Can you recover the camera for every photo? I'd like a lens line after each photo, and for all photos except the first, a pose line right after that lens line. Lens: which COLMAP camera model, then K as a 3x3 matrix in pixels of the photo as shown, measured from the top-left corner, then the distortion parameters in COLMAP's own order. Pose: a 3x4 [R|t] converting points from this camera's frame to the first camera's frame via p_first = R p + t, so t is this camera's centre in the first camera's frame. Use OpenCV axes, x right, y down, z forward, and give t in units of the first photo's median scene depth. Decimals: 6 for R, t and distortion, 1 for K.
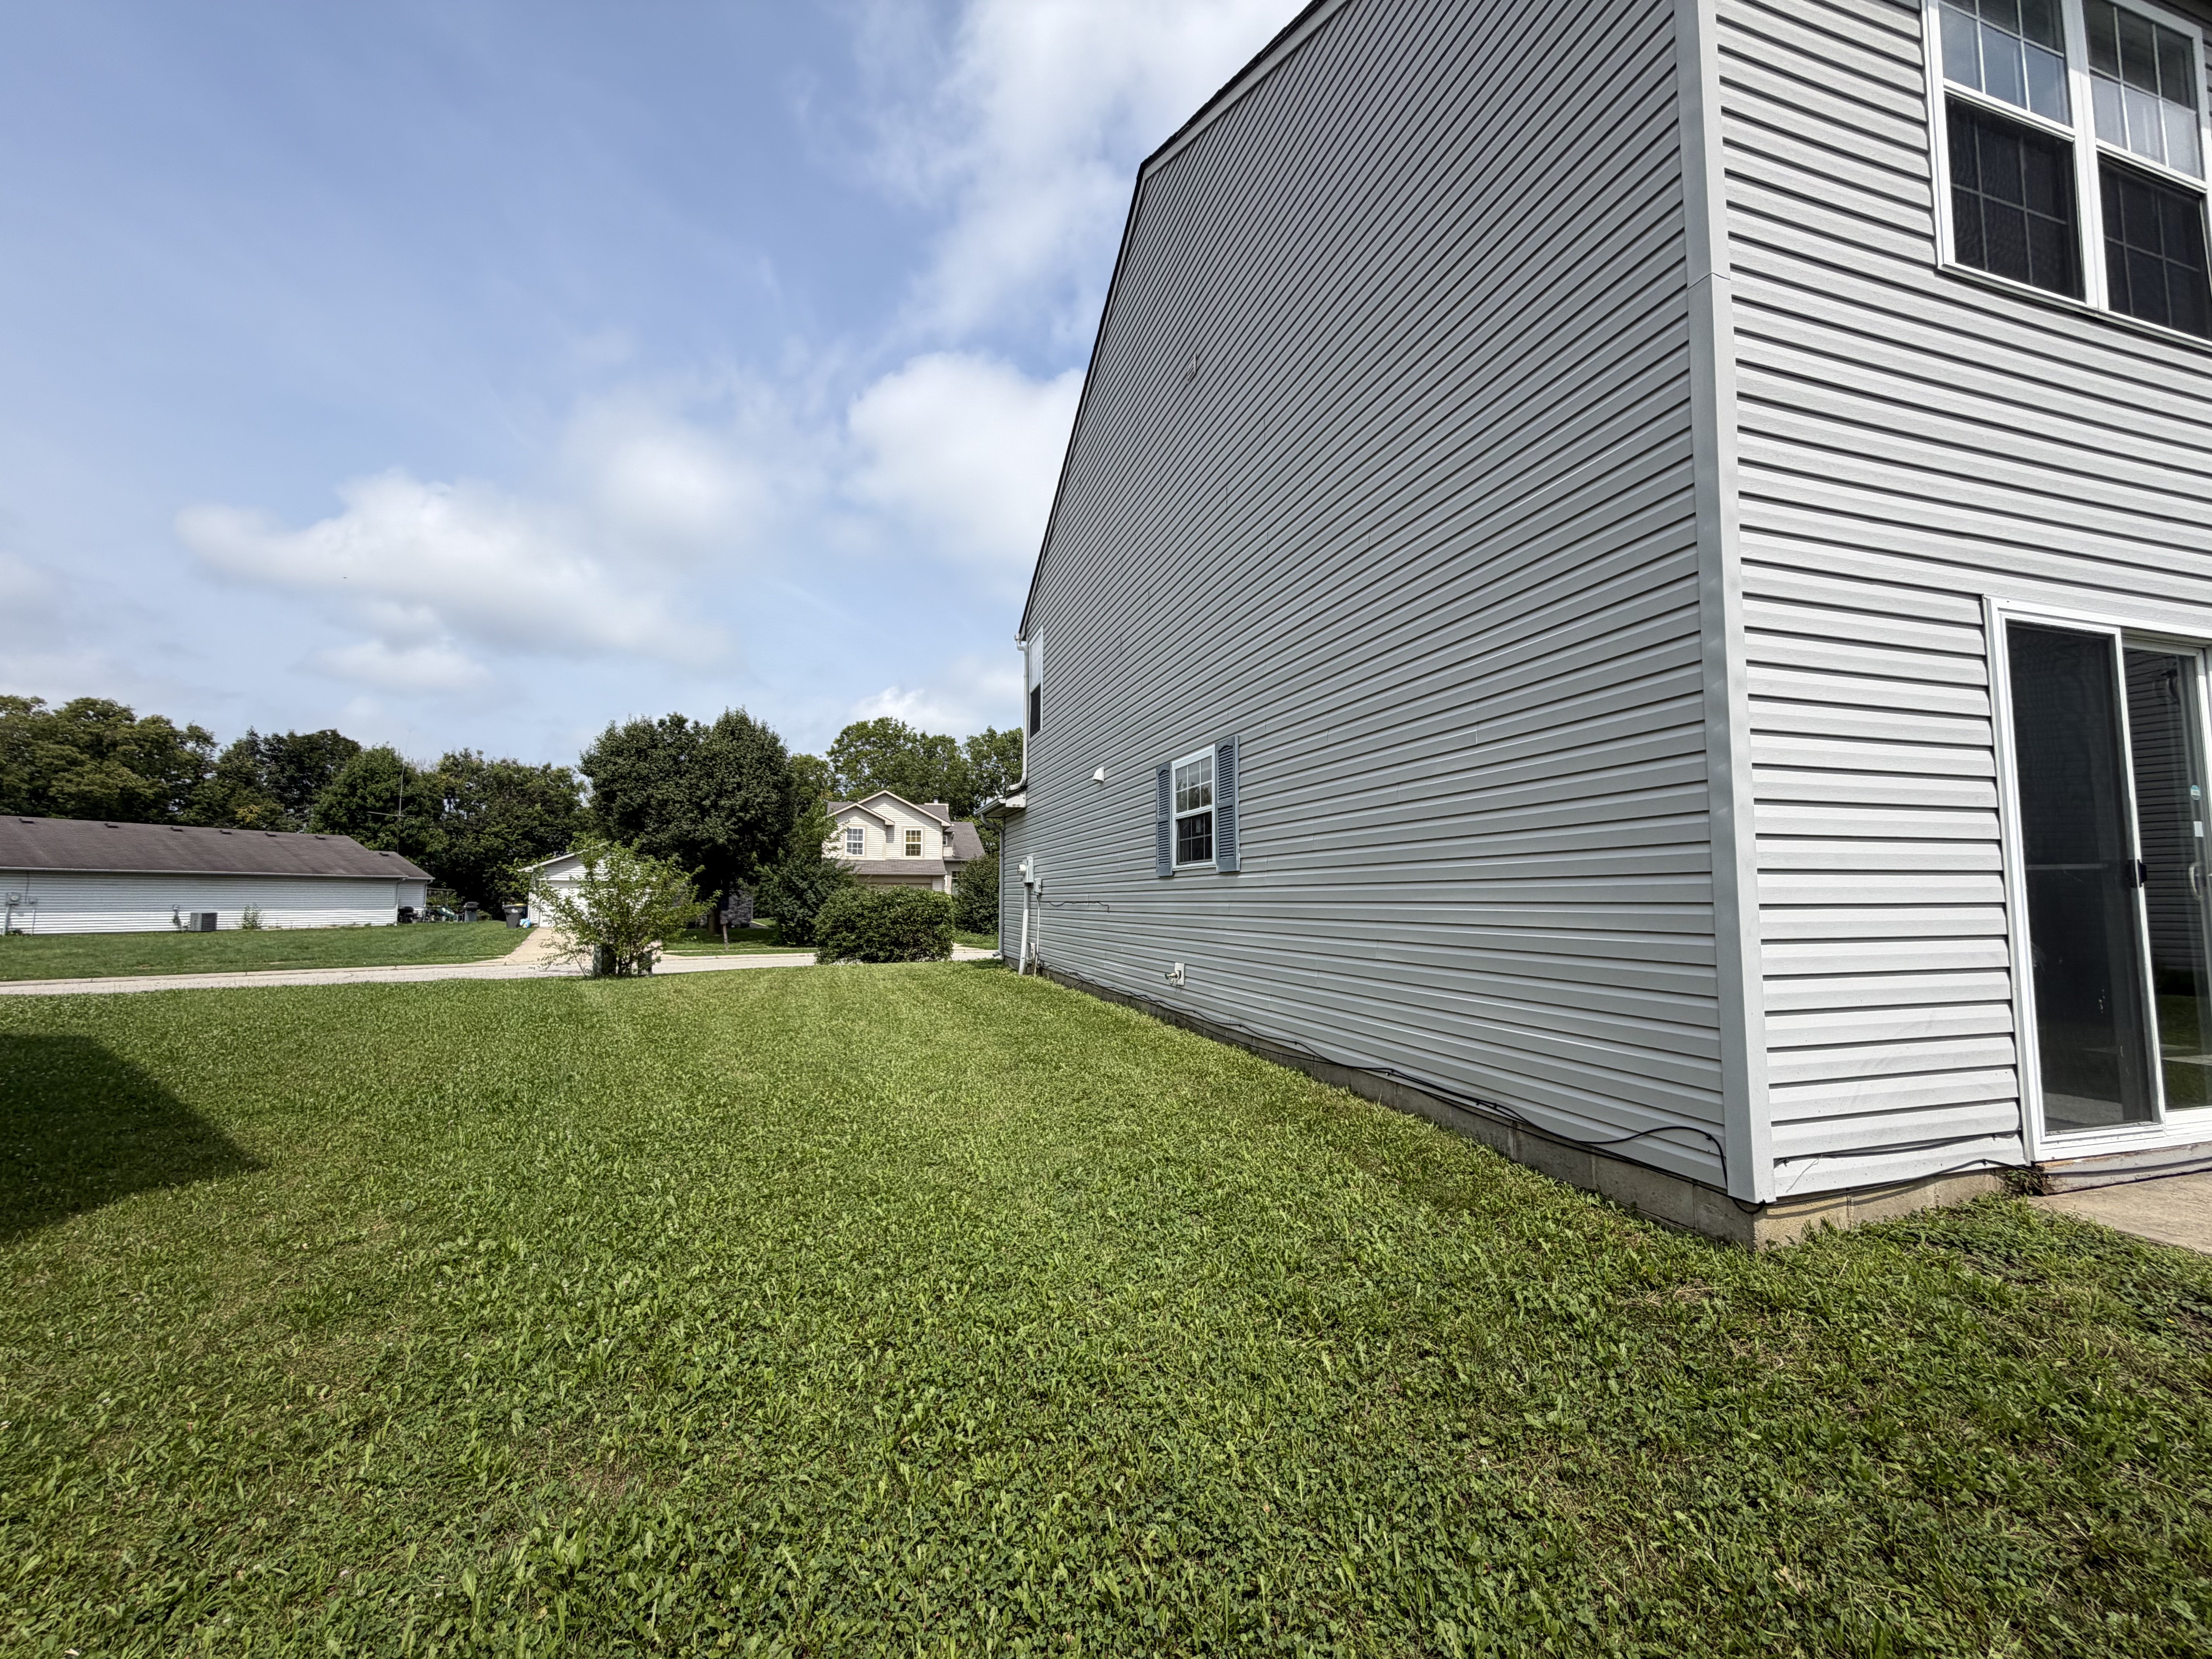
lens RADIAL K [[885.1, 0, 1099.1], [0, 885.1, 830.4], [0, 0, 1]] dist [-0.001524, 0.000723]
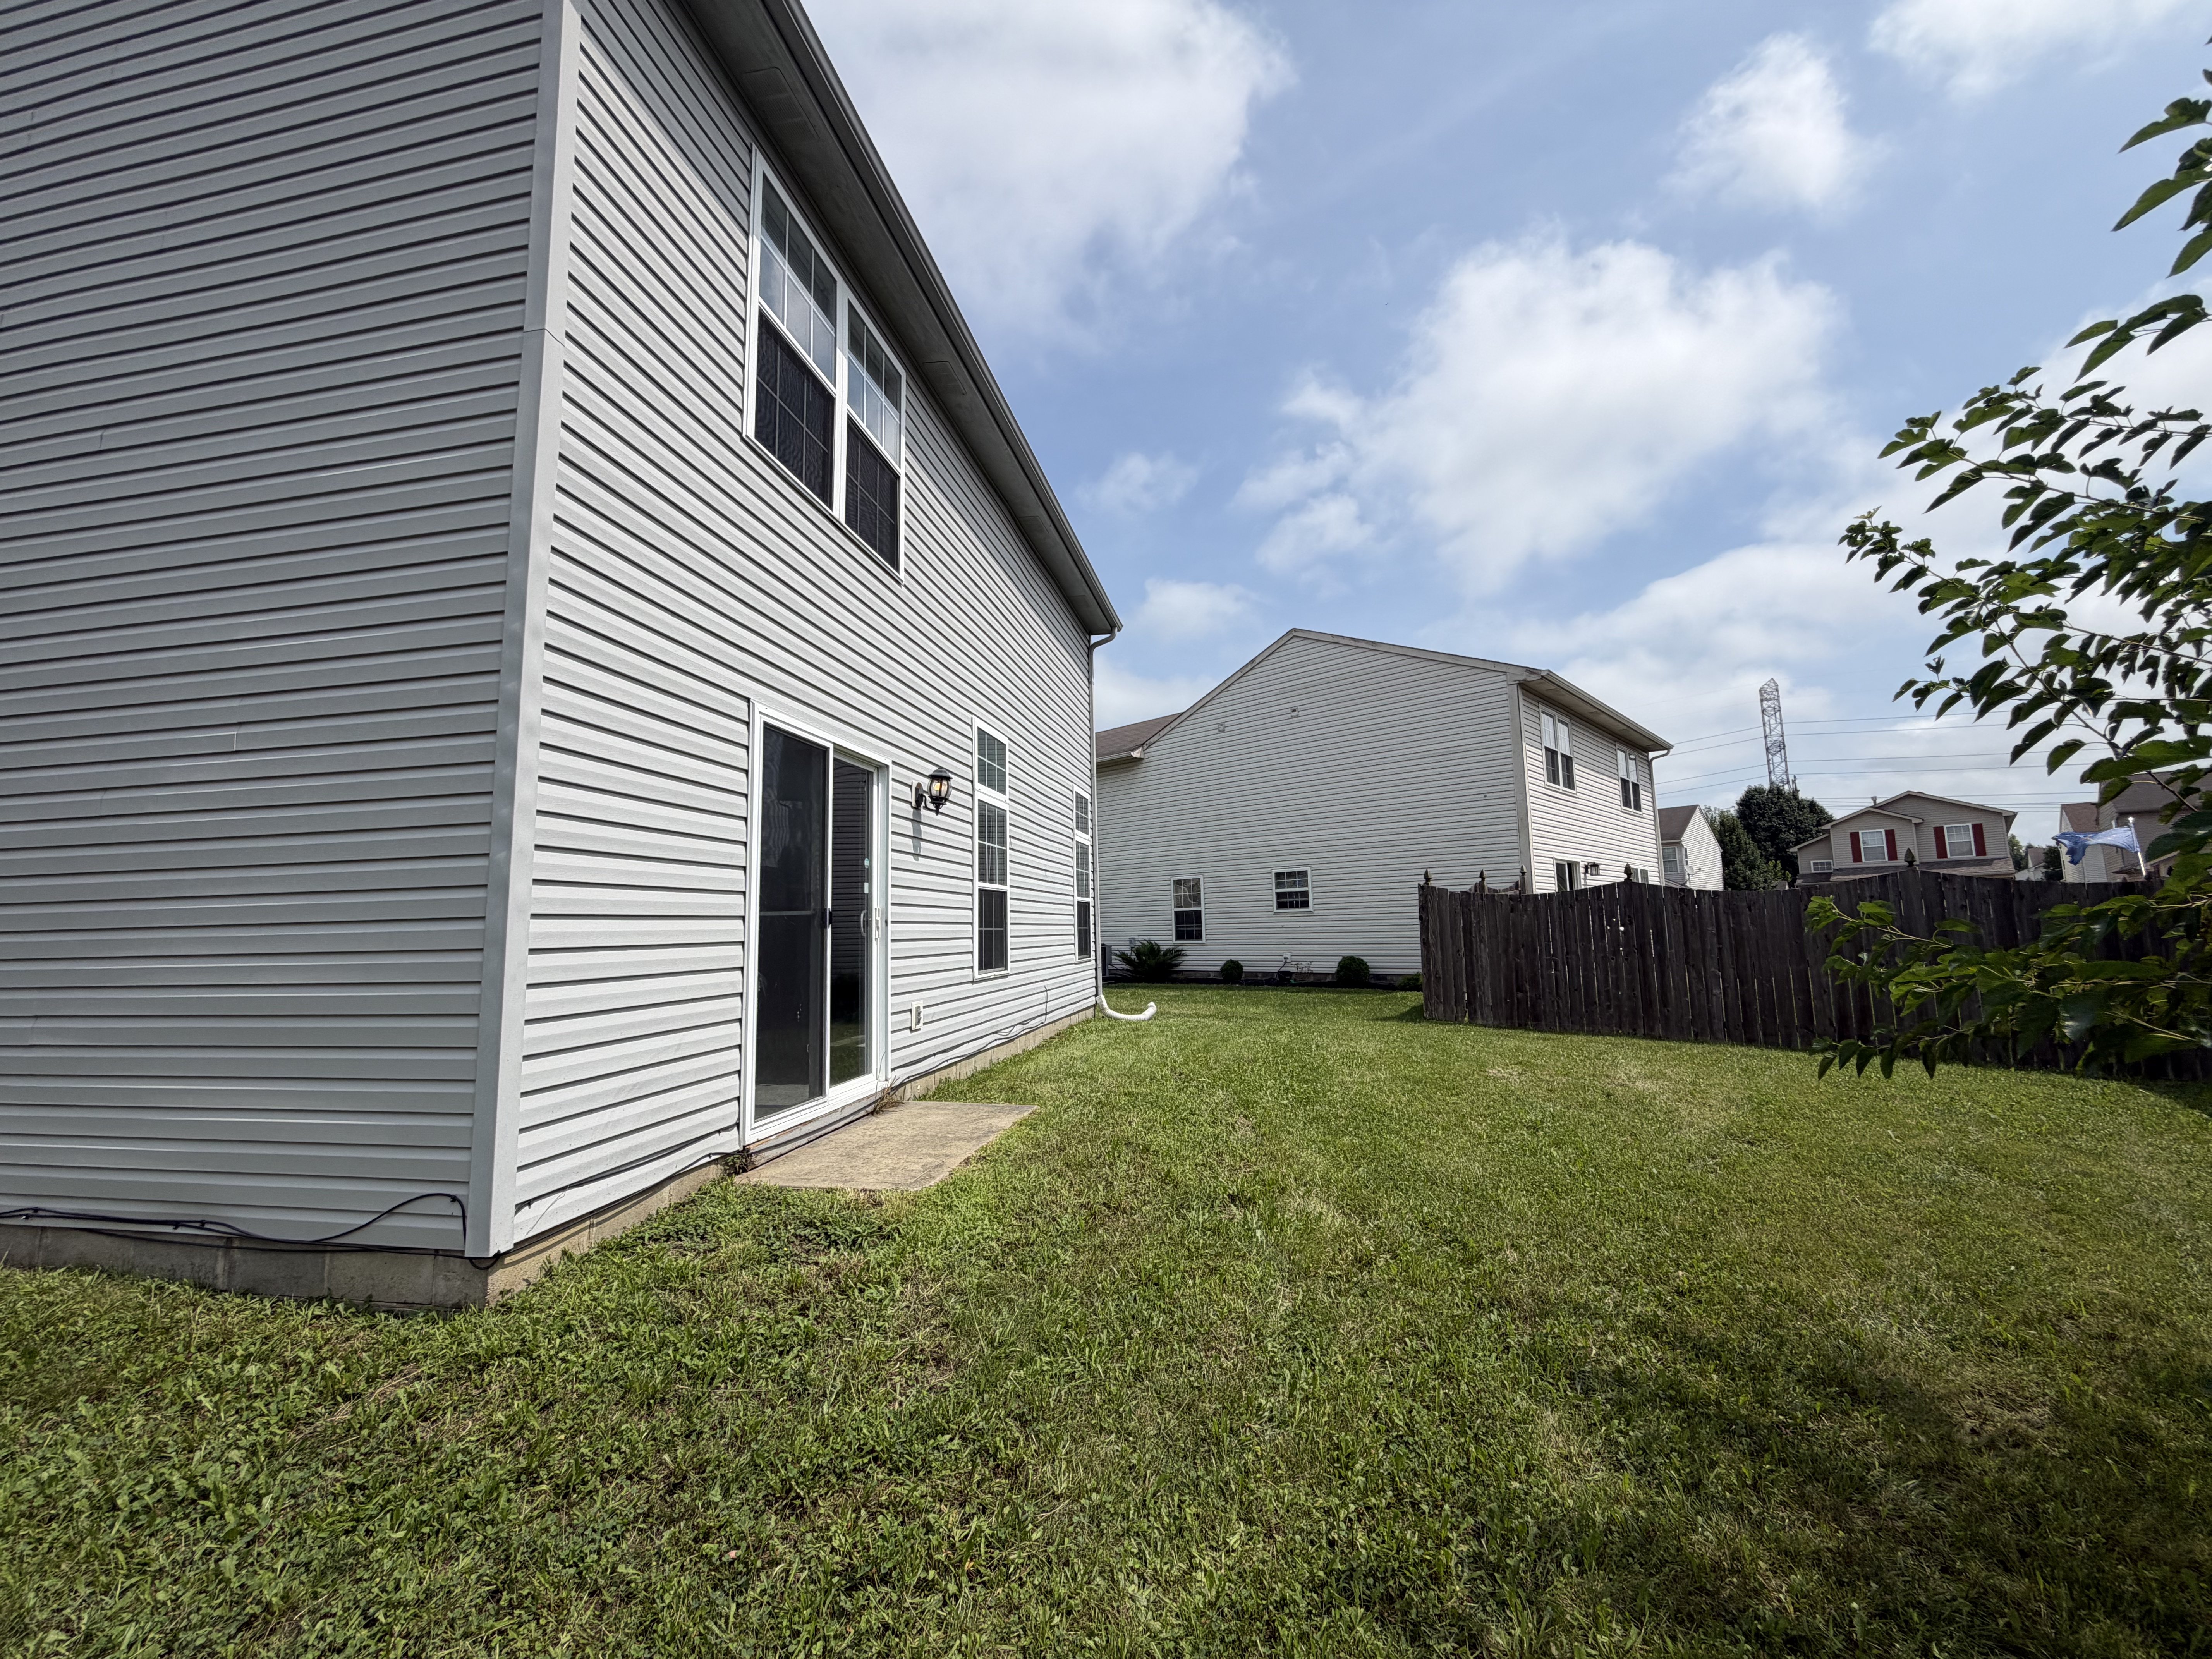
lens RADIAL K [[885.1, 0, 1094.9], [0, 885.1, 829.5], [0, 0, 1]] dist [-0.001524, 0.000723]
pose [[0.472501, 0.087431, 0.876983, 0.149720], [-0.044565, 0.996164, -0.075302, -0.005162], [-0.880203, -0.003503, 0.474585, -0.048479]]
